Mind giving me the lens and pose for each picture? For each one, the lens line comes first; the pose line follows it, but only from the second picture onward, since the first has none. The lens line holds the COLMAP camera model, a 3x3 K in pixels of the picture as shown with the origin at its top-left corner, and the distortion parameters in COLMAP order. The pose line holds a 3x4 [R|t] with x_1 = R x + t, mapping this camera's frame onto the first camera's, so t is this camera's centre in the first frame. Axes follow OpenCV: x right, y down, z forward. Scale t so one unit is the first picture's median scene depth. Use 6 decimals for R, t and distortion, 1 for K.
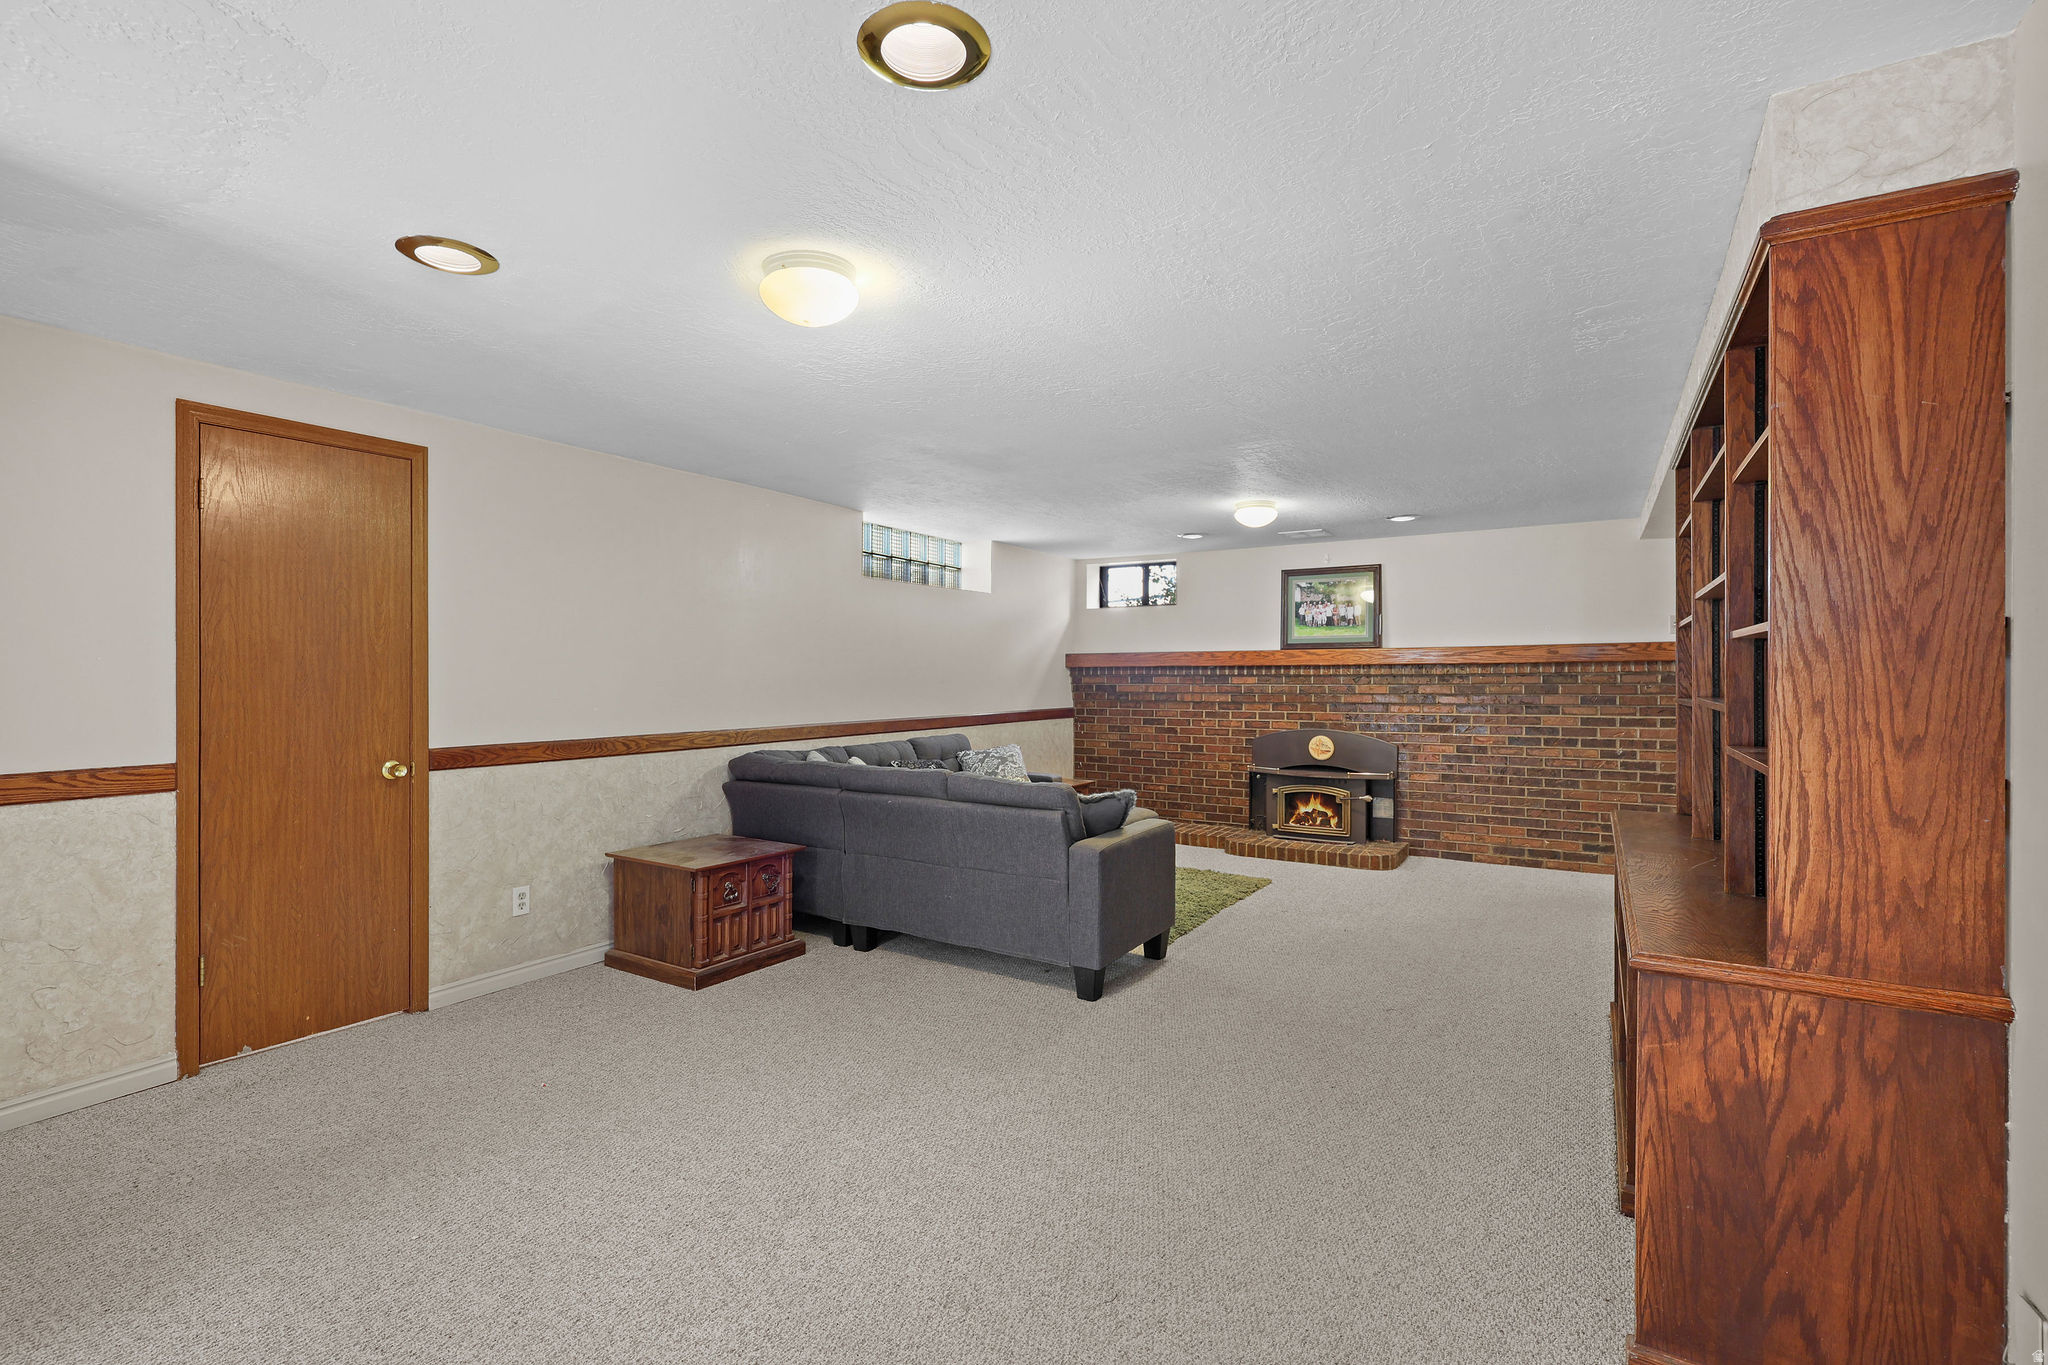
lens RADIAL K [[922.3, 0, 1025.0], [0, 922.3, 677.3], [0, 0, 1]] dist [0.002866, -0.000206]
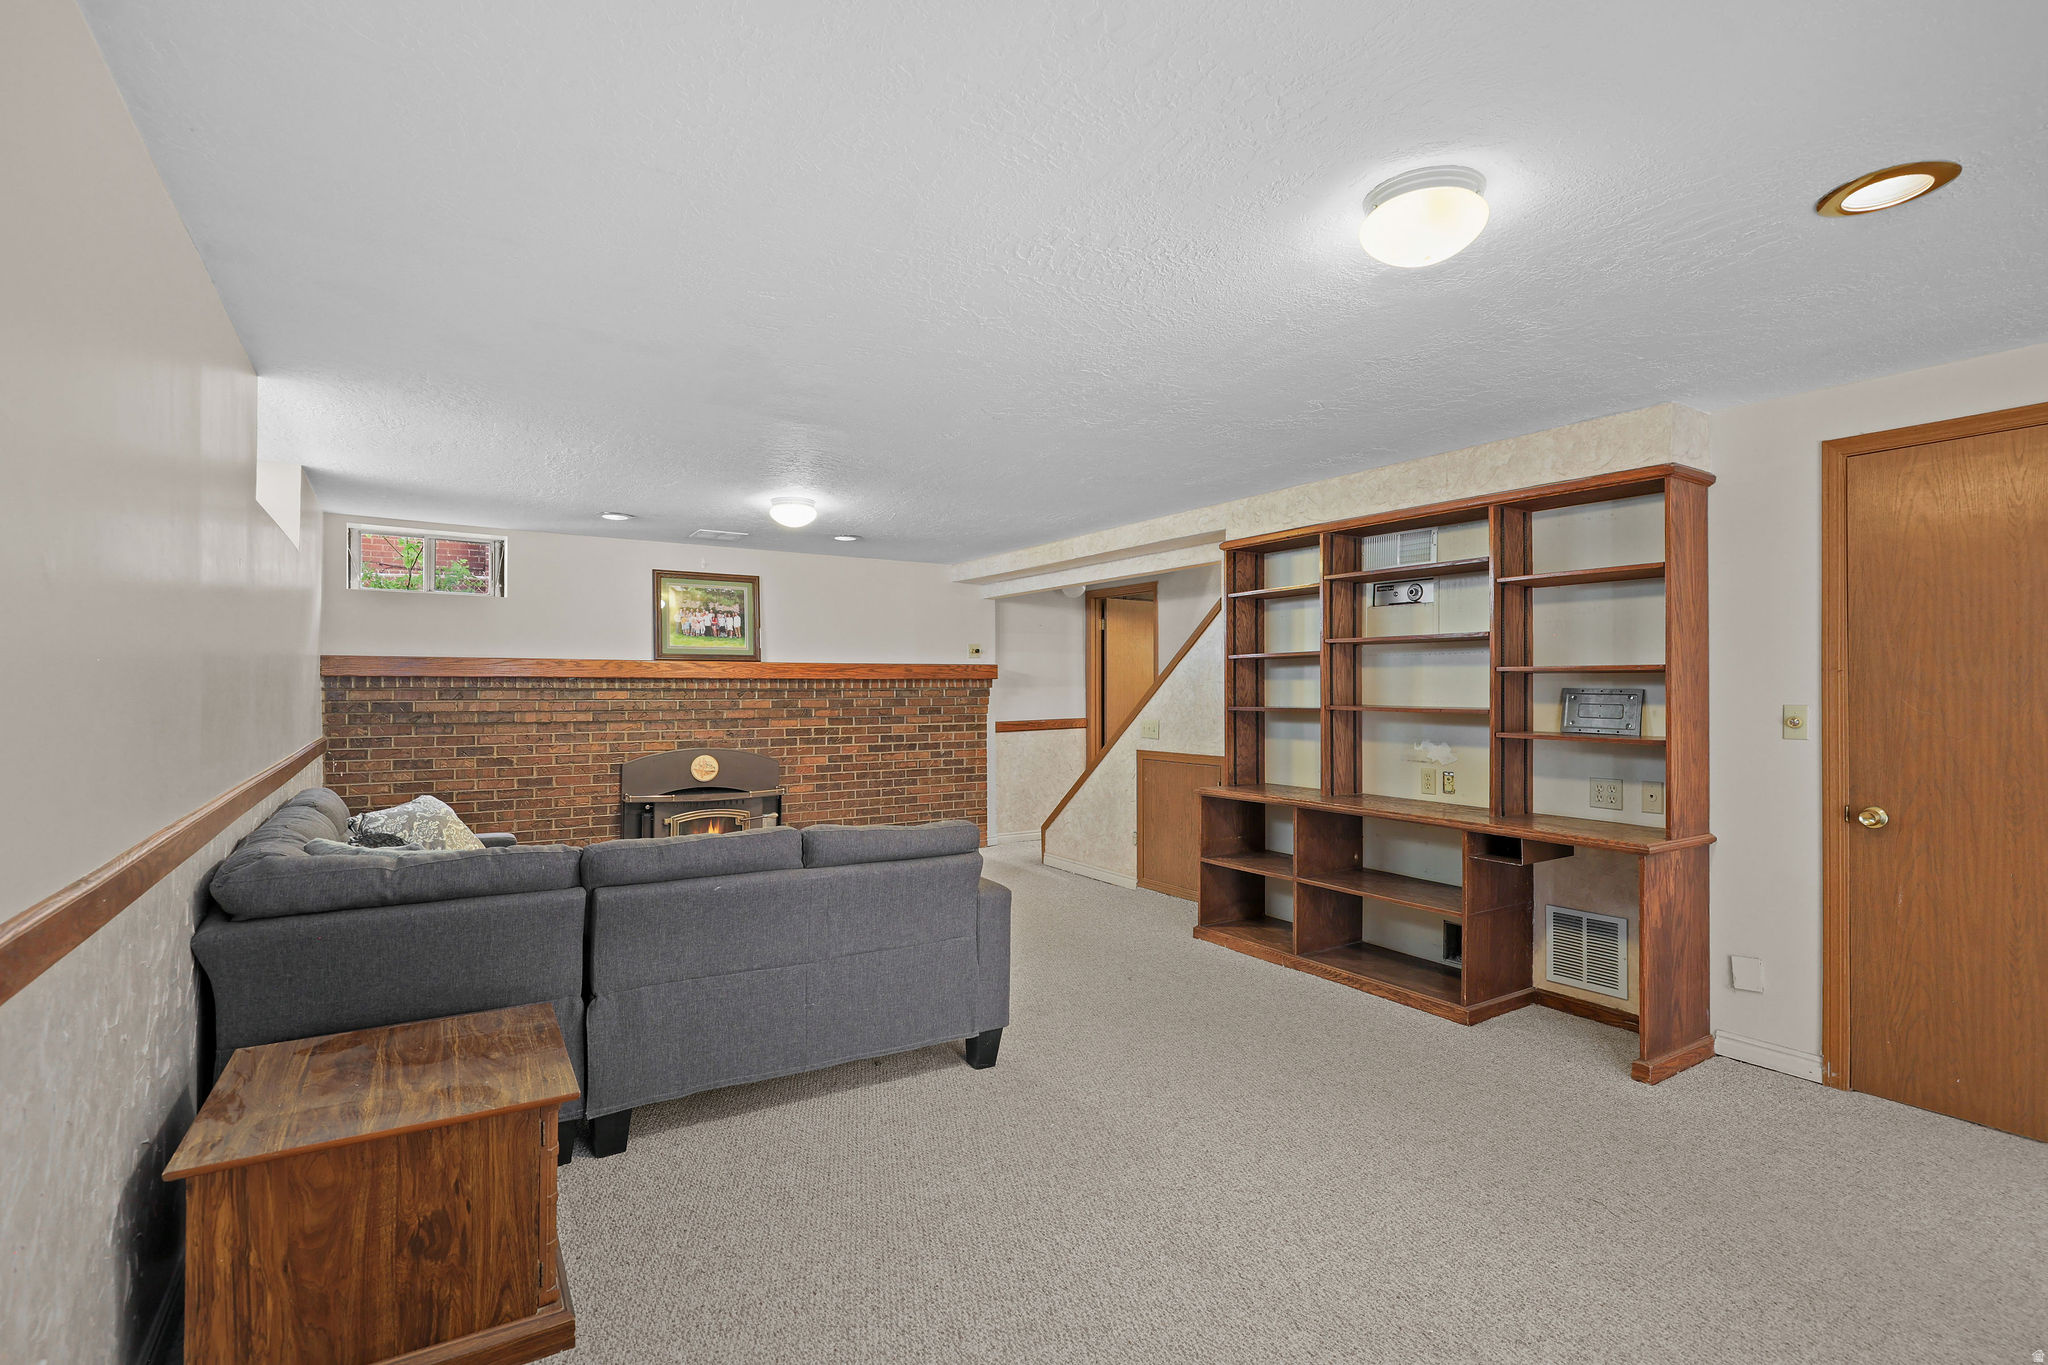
lens RADIAL K [[922.3, 0, 1025.8], [0, 922.3, 688.7], [0, 0, 1]] dist [0.002866, -0.000206]
pose [[0.453145, 0.003134, 0.891431, -0.364505], [-0.001311, 0.999995, -0.002849, -0.000819], [-0.891436, 0.000122, 0.453147, 0.306590]]
